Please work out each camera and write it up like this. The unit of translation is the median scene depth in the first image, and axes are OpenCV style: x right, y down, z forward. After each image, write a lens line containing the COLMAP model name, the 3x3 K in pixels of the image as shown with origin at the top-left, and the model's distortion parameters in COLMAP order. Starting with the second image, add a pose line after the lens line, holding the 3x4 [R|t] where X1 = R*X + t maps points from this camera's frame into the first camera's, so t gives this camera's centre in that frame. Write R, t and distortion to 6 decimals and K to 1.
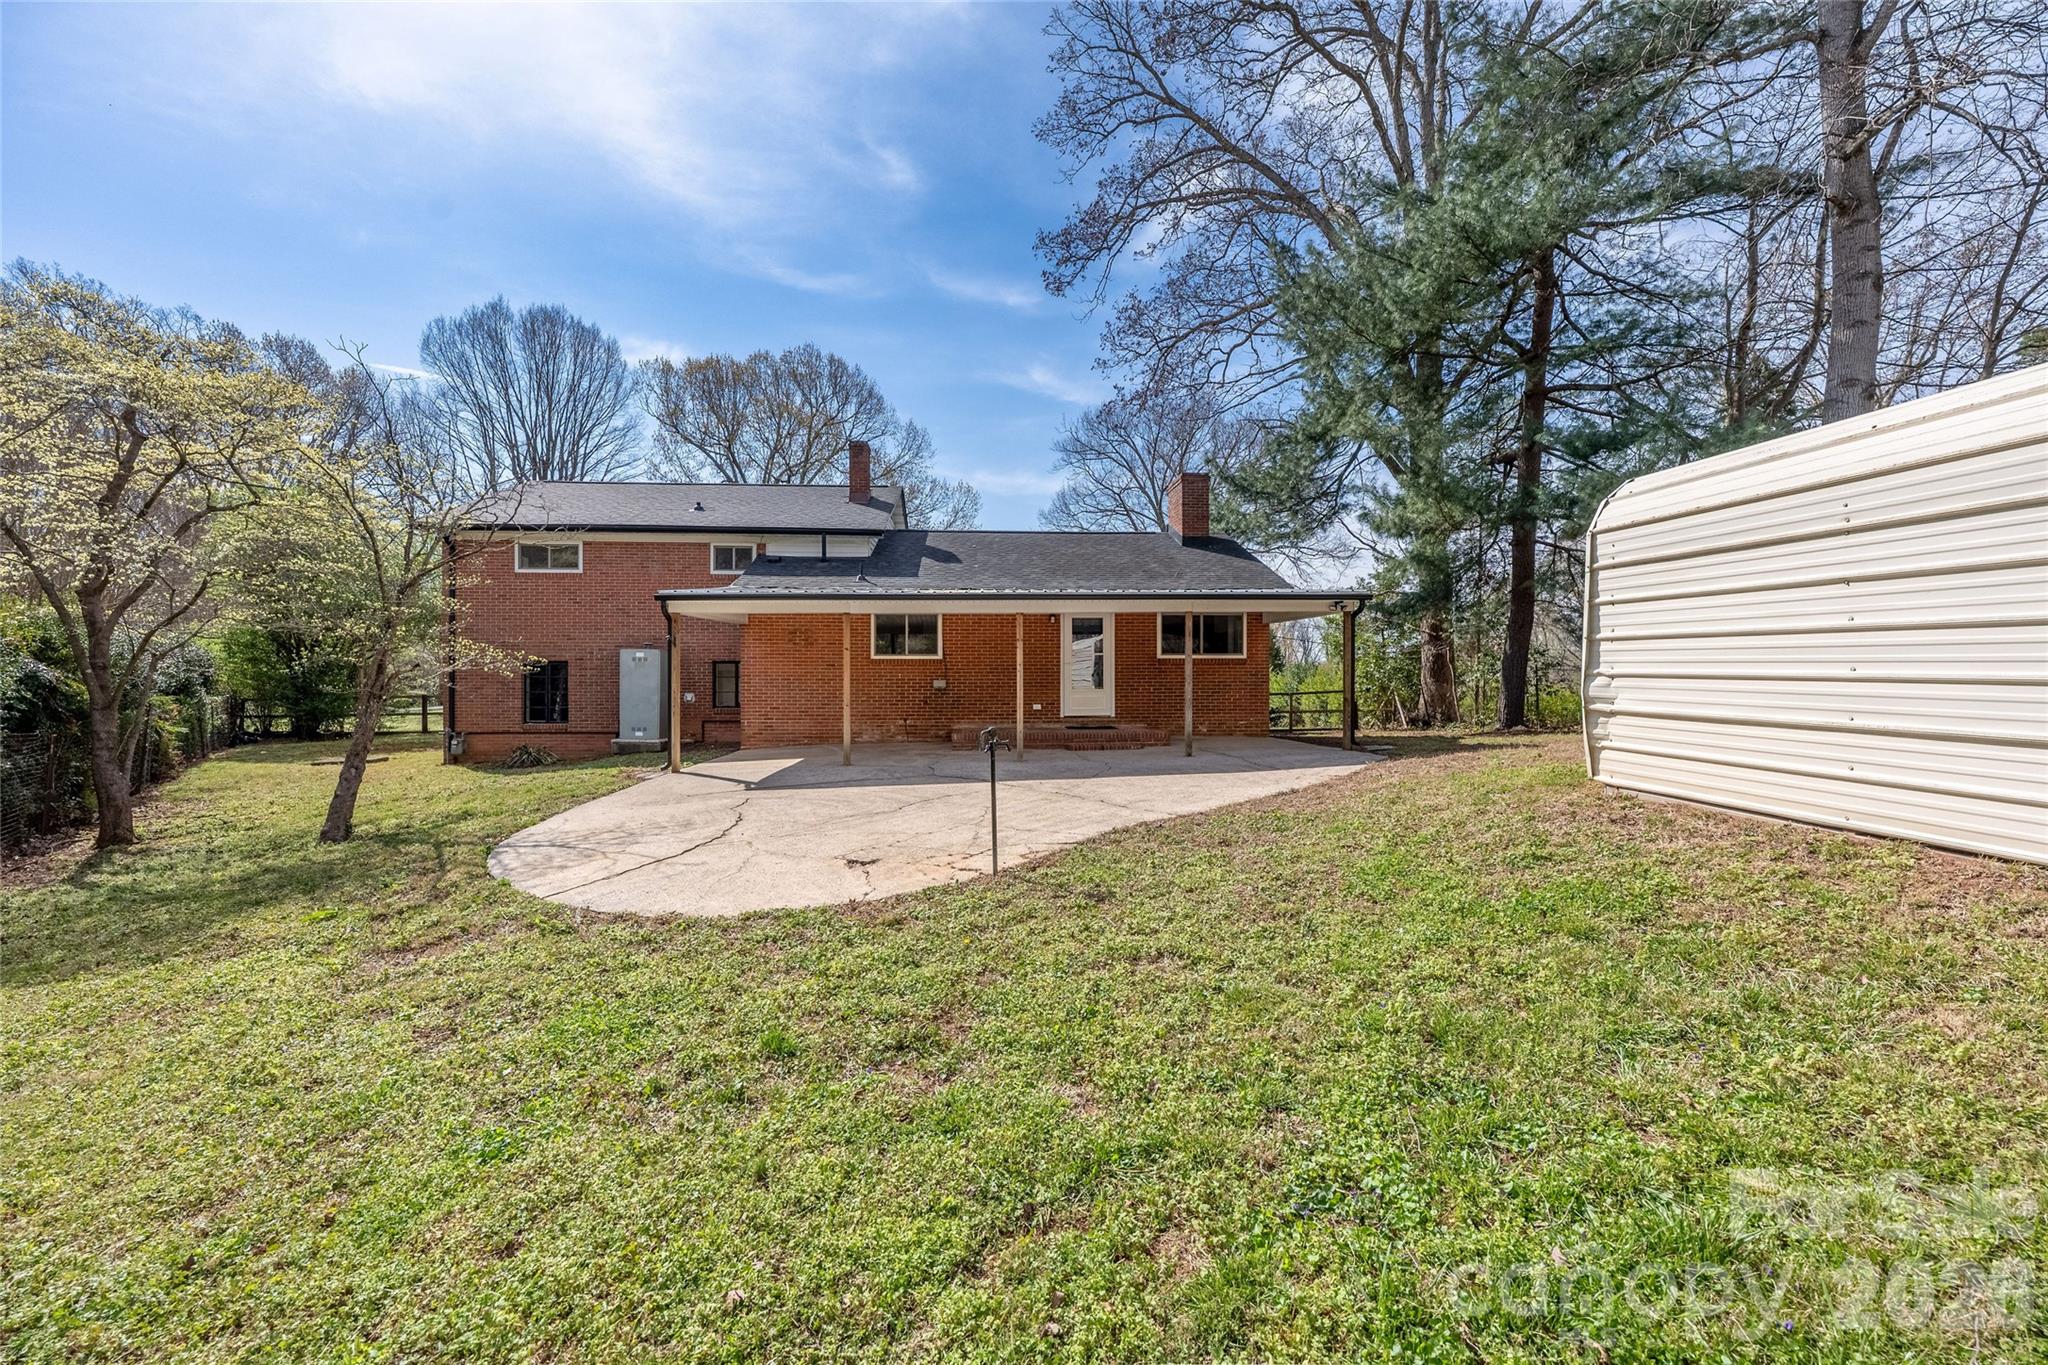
lens RADIAL K [[815.2, 0, 1018.7], [0, 815.2, 676.1], [0, 0, 1]] dist [-0.006726, -0.000020]
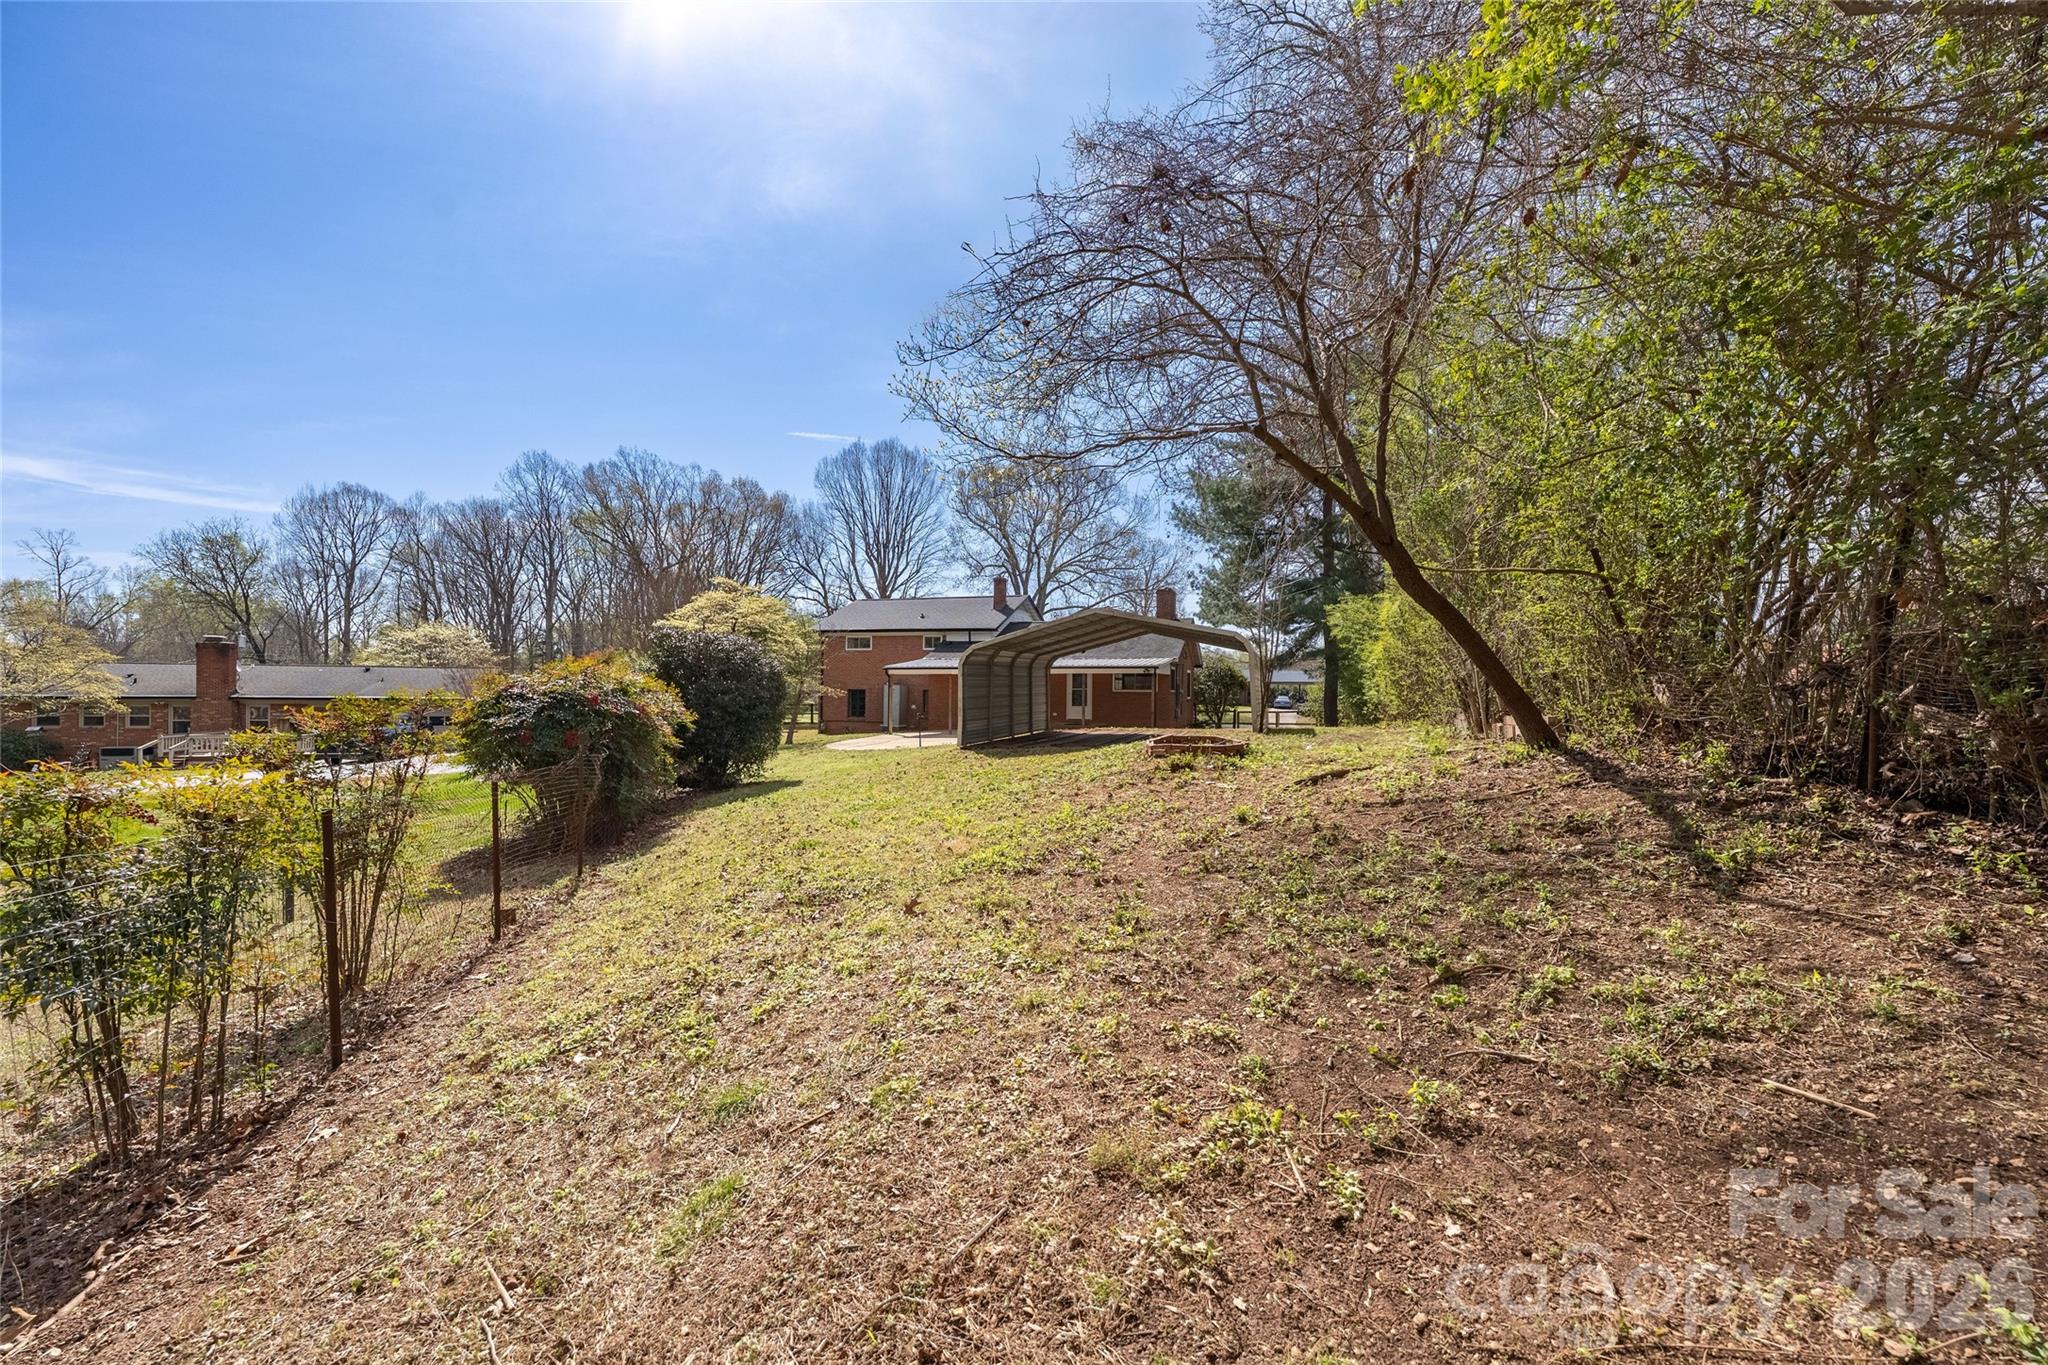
lens RADIAL K [[823.3, 0, 1019.1], [0, 823.3, 674.4], [0, 0, 1]] dist [-0.006939, 0.000068]
pose [[0.925266, 0.002629, -0.379310, 0.209972], [-0.010416, 0.999775, -0.018478, -0.007289], [0.379176, 0.021048, 0.925085, -0.281904]]
